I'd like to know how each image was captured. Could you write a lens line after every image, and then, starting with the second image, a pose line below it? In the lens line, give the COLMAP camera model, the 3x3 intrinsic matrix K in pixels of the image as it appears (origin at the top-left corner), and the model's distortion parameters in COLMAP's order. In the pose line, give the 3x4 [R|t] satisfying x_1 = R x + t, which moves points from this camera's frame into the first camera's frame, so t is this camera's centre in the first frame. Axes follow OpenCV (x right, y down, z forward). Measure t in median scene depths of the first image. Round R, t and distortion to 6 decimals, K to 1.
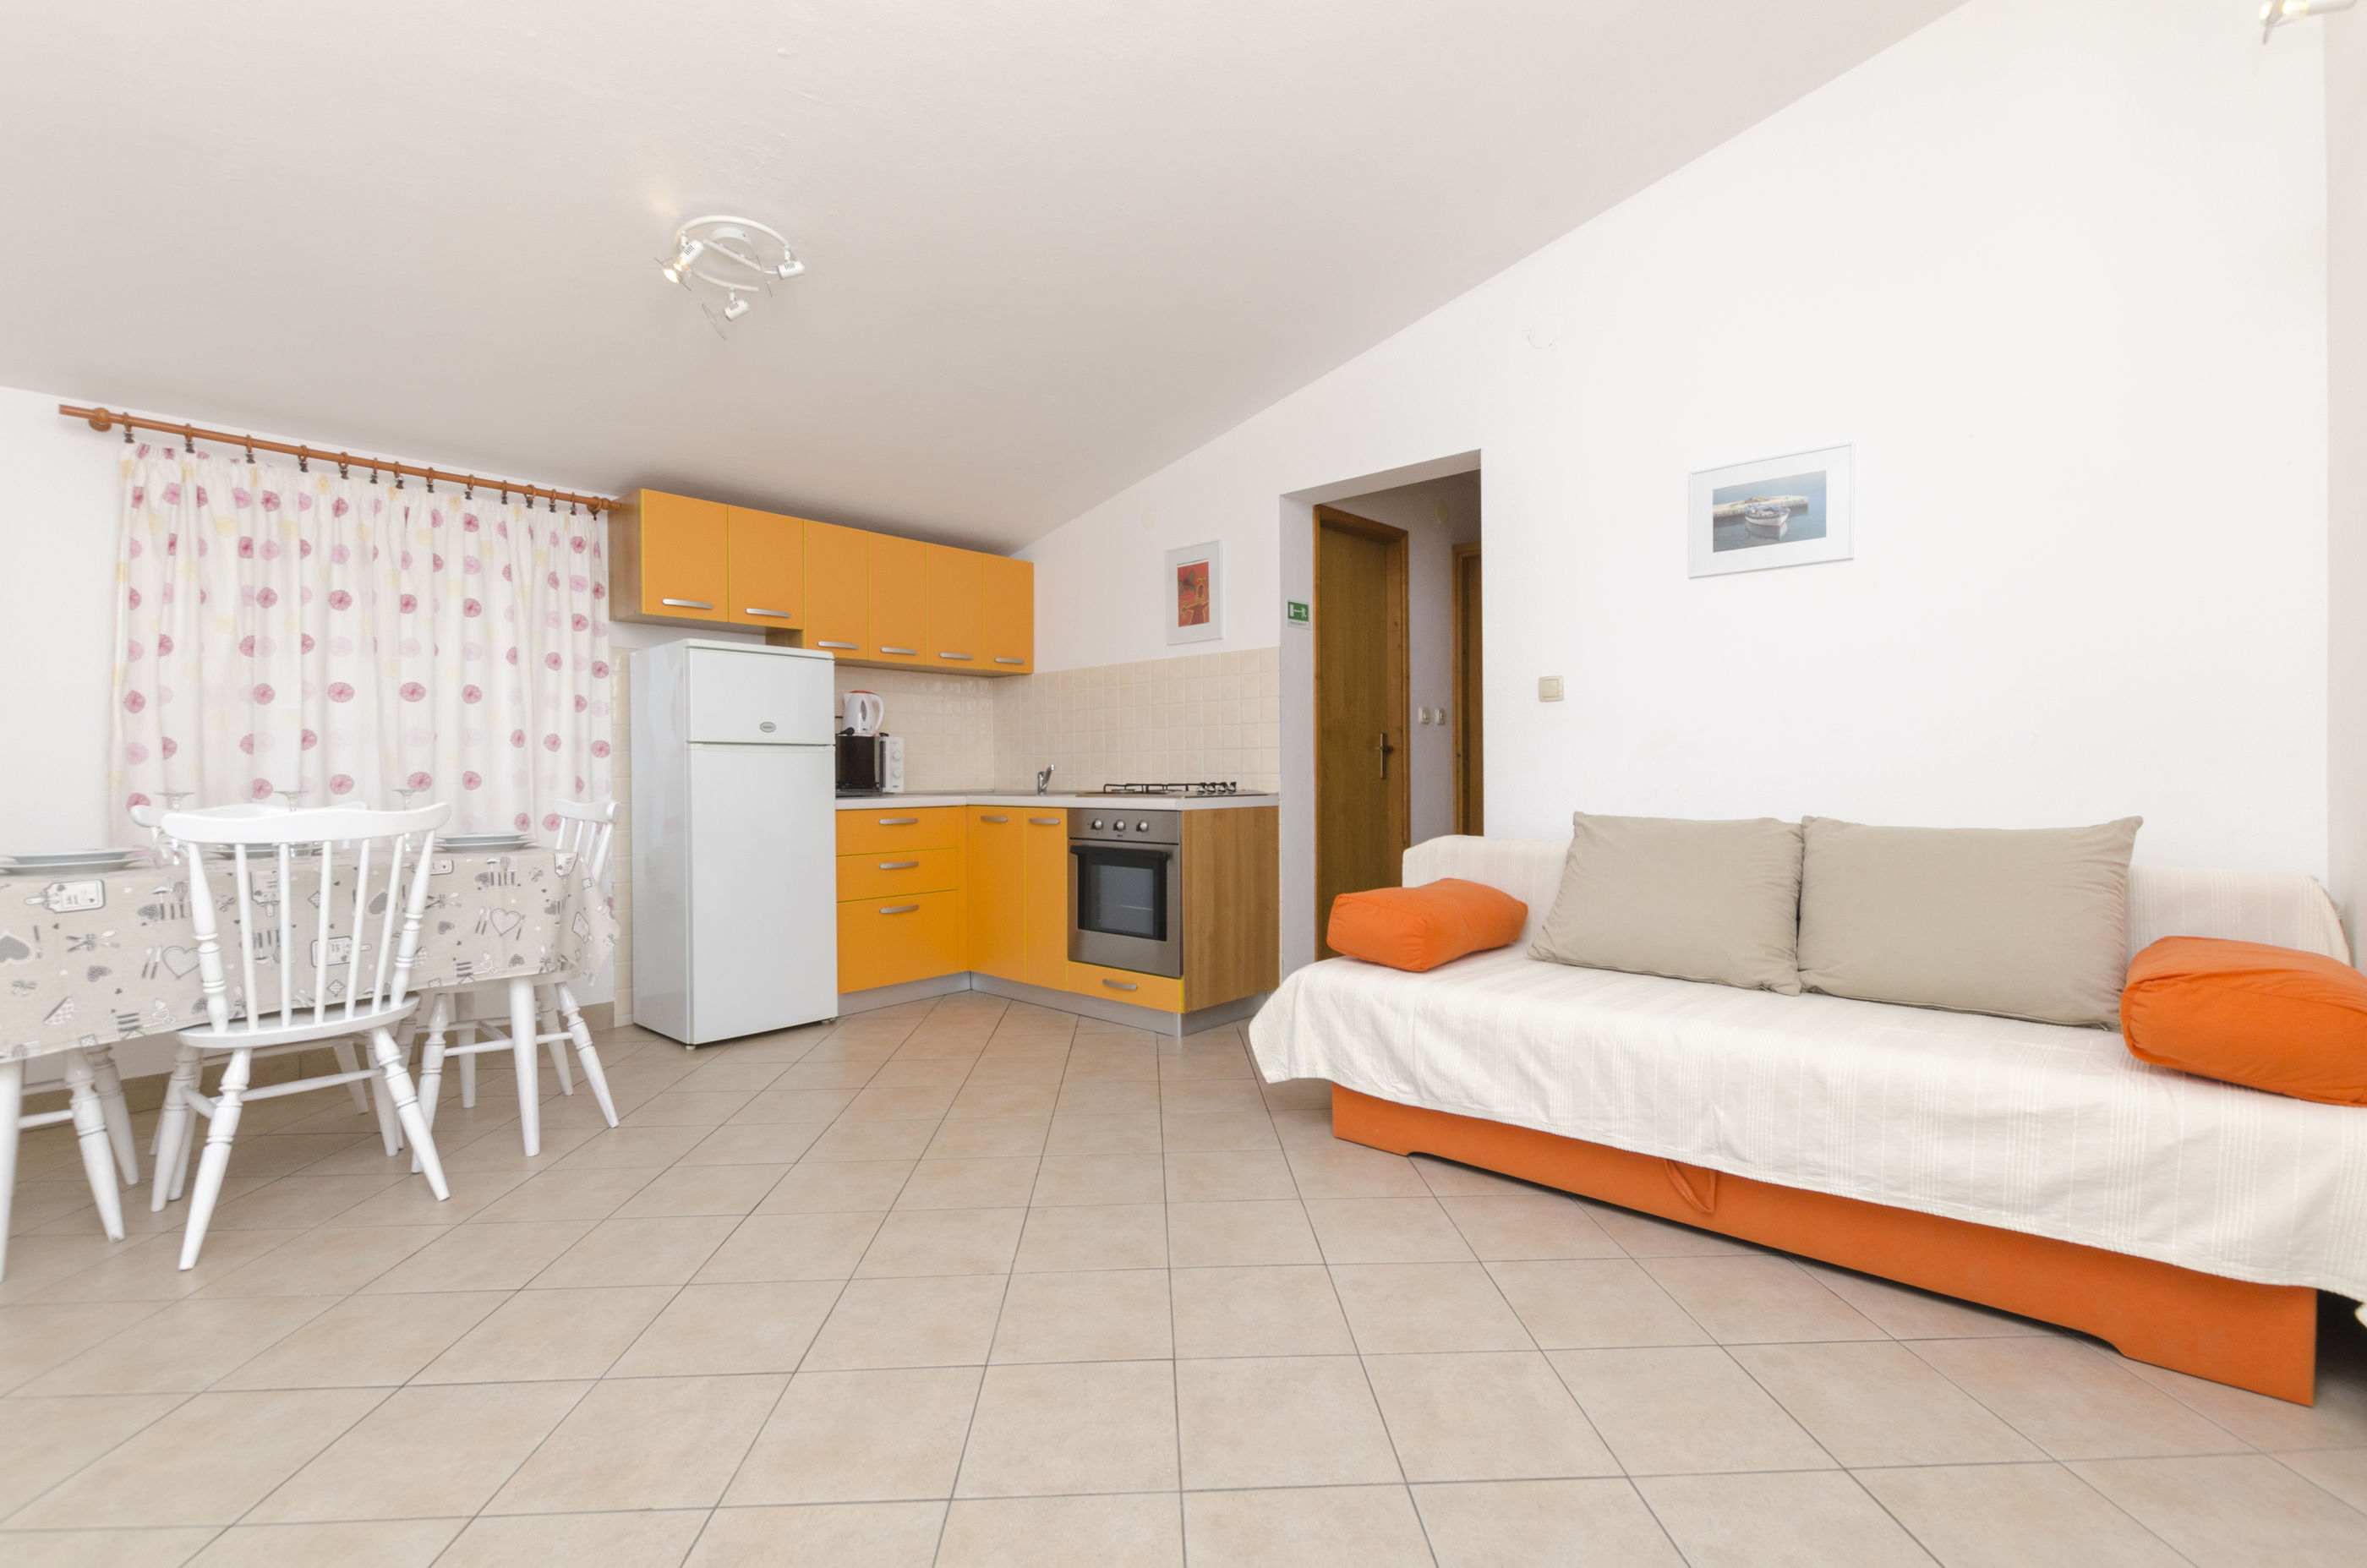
lens RADIAL K [[1017.9, 0, 1188.8], [0, 1017.9, 789.2], [0, 0, 1]] dist [0.007600, -0.005048]
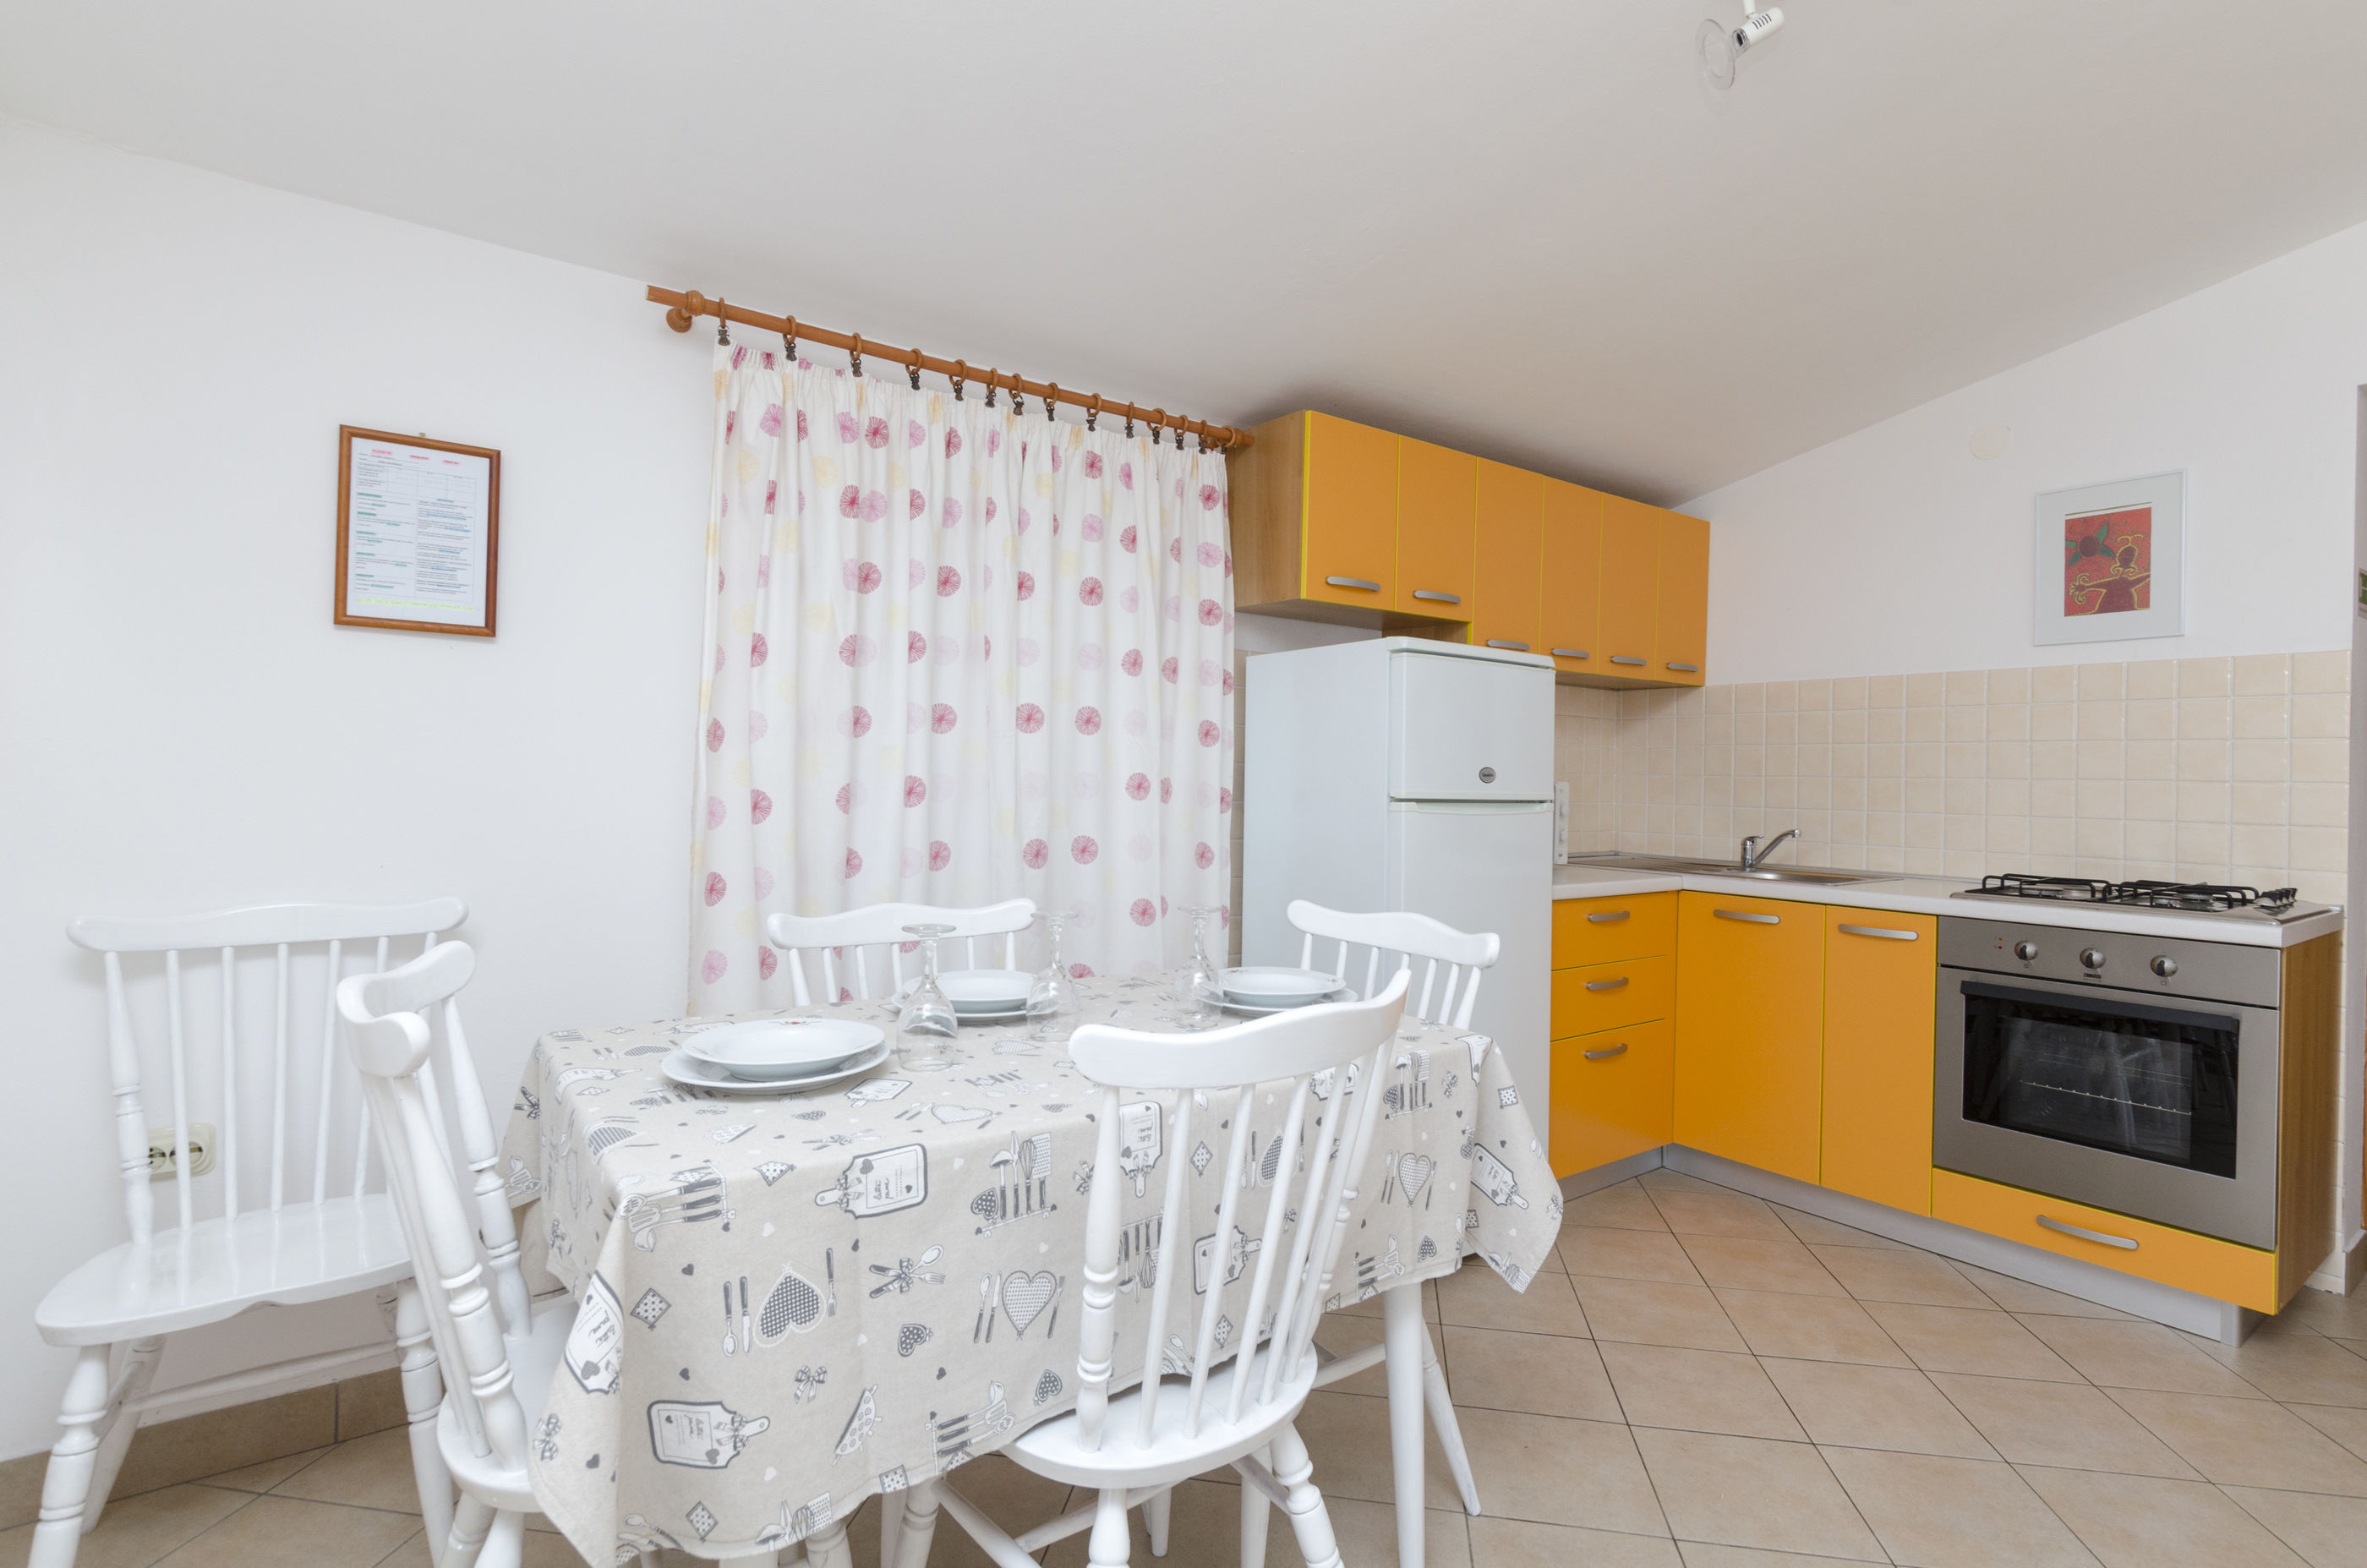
lens RADIAL K [[1130.3, 0, 1184.1], [0, 1130.3, 783.8], [0, 0, 1]] dist [-0.004563, 0.001659]
pose [[0.978195, 0.027699, -0.205831, -0.539266], [-0.029637, 0.999541, -0.006339, -0.053930], [0.205561, 0.012301, 0.978567, 0.319224]]
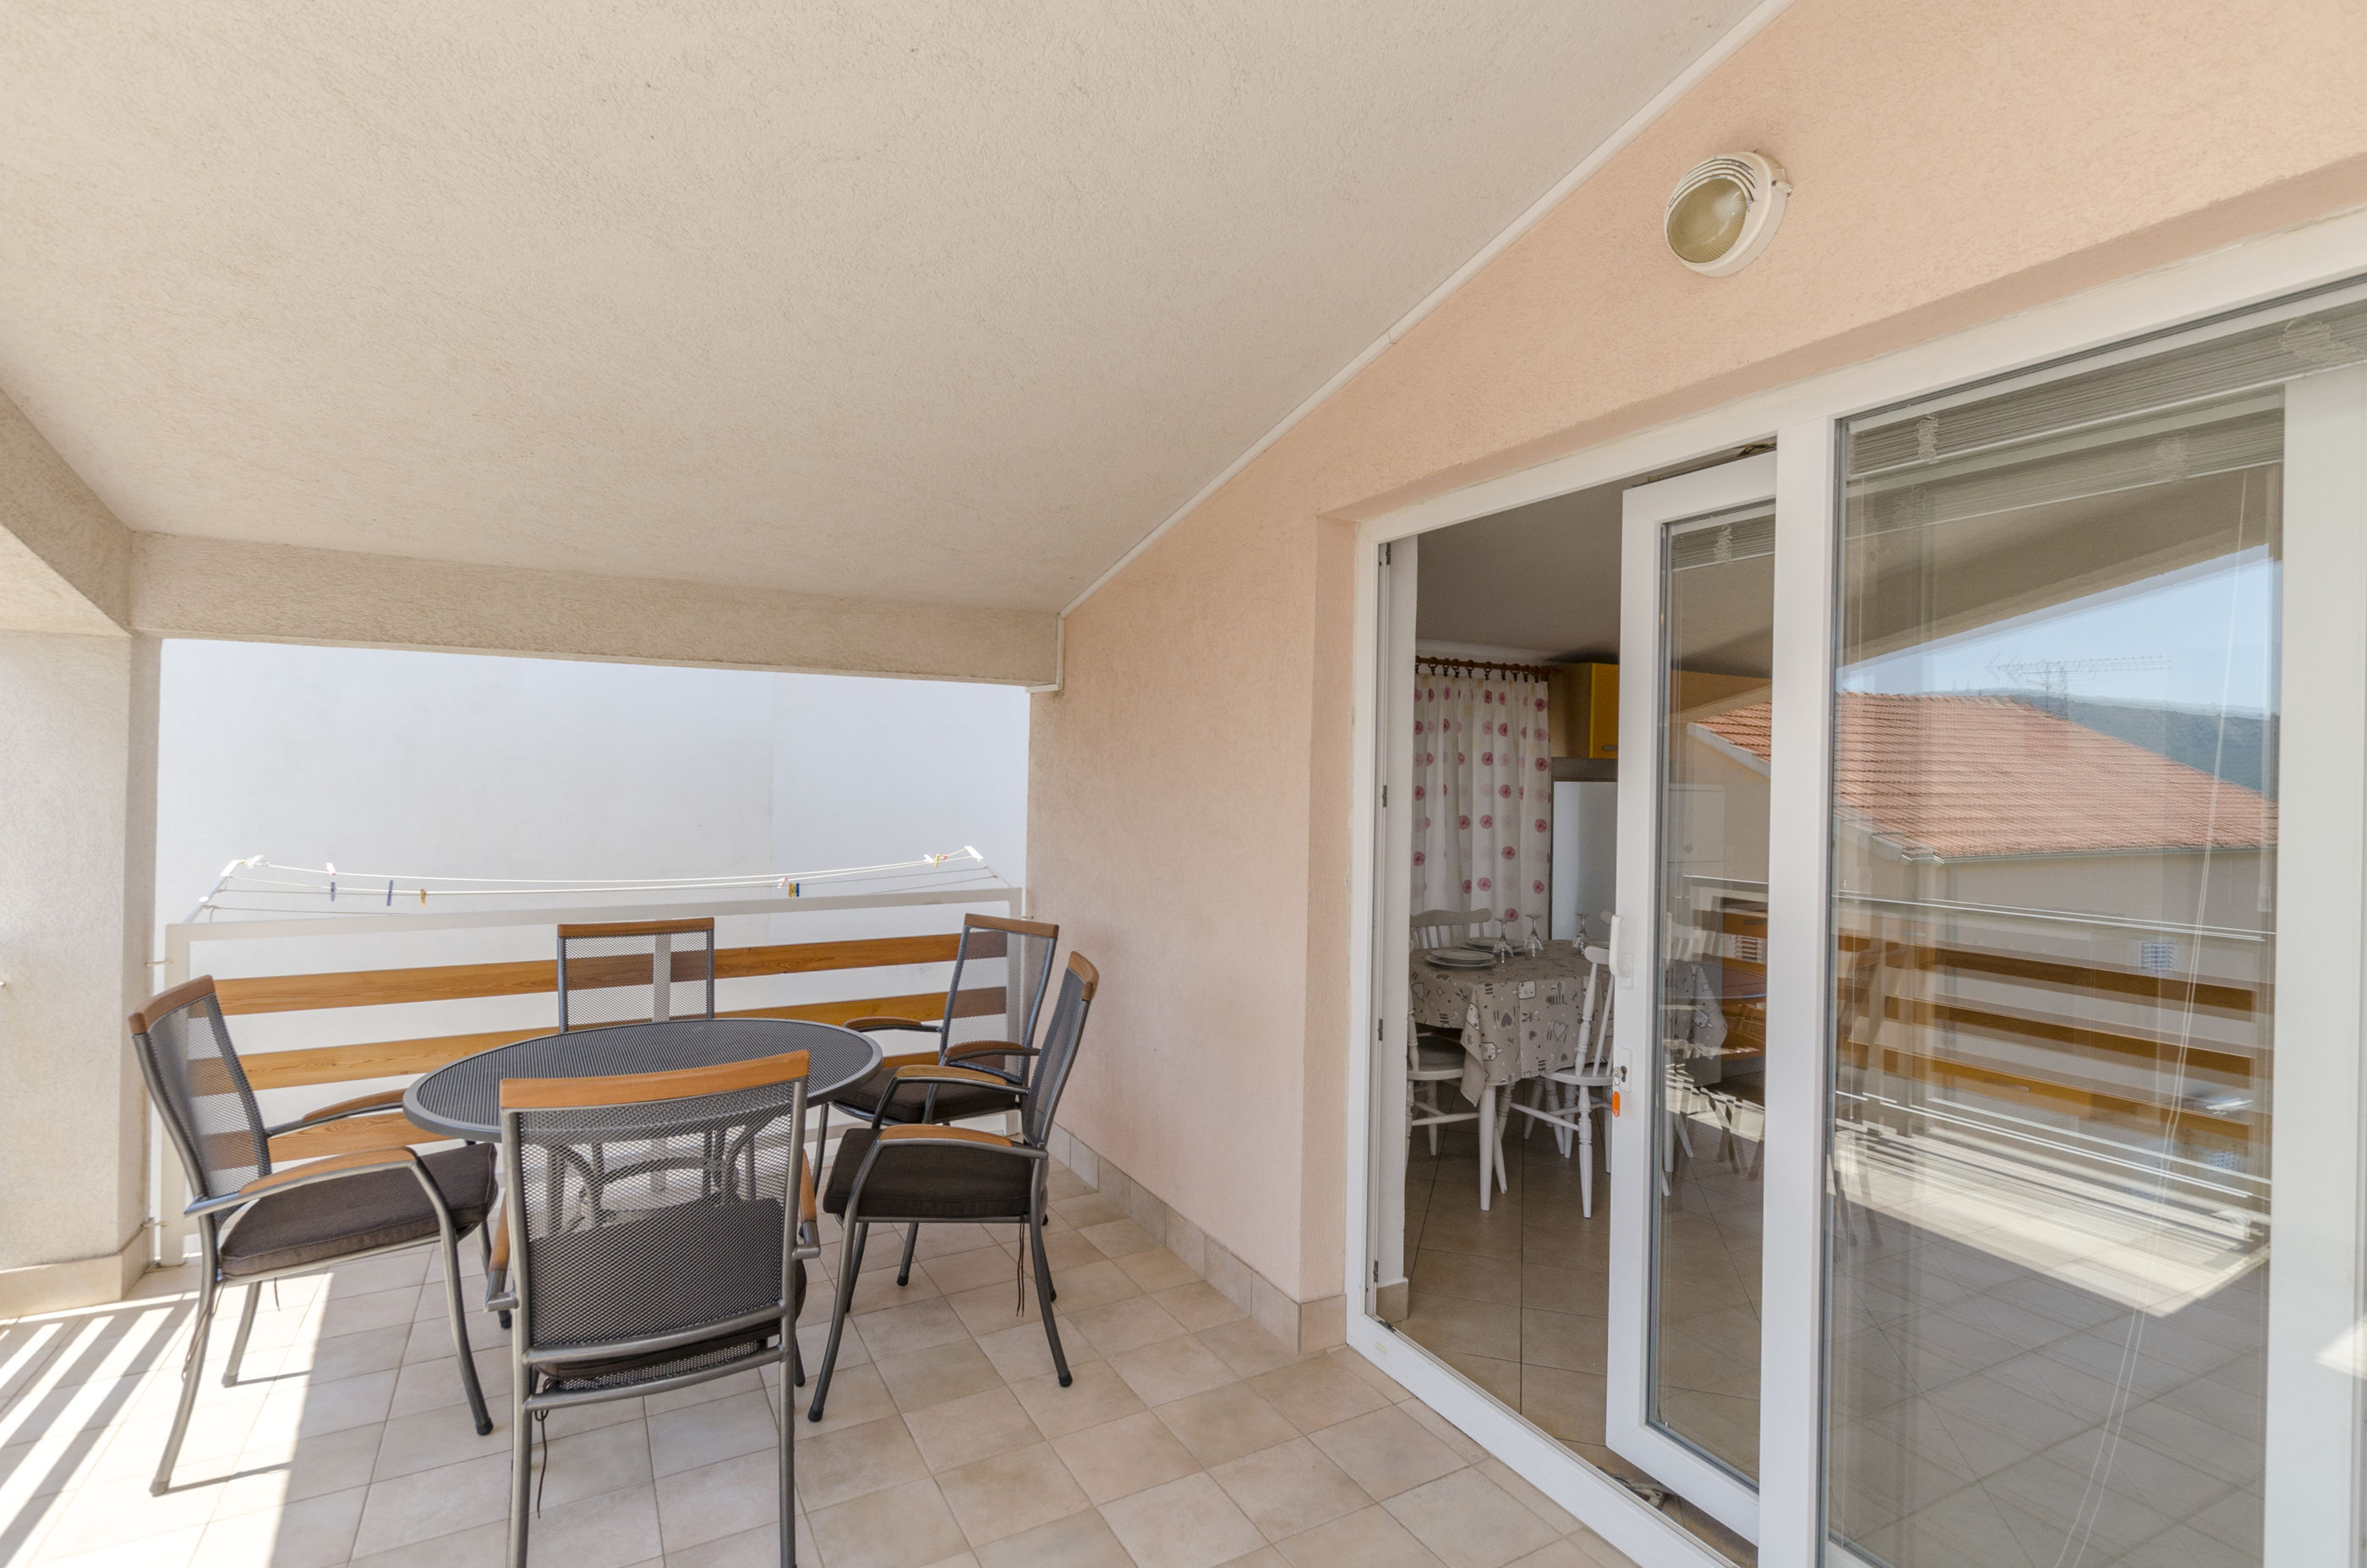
lens RADIAL K [[1130.3, 0, 1189.3], [0, 1130.3, 777.9], [0, 0, 1]] dist [-0.004563, 0.001659]
pose [[0.944496, 0.027680, -0.327355, -0.645519], [-0.033485, 0.999366, -0.012109, -0.132641], [0.326812, 0.022399, 0.944824, -0.627092]]
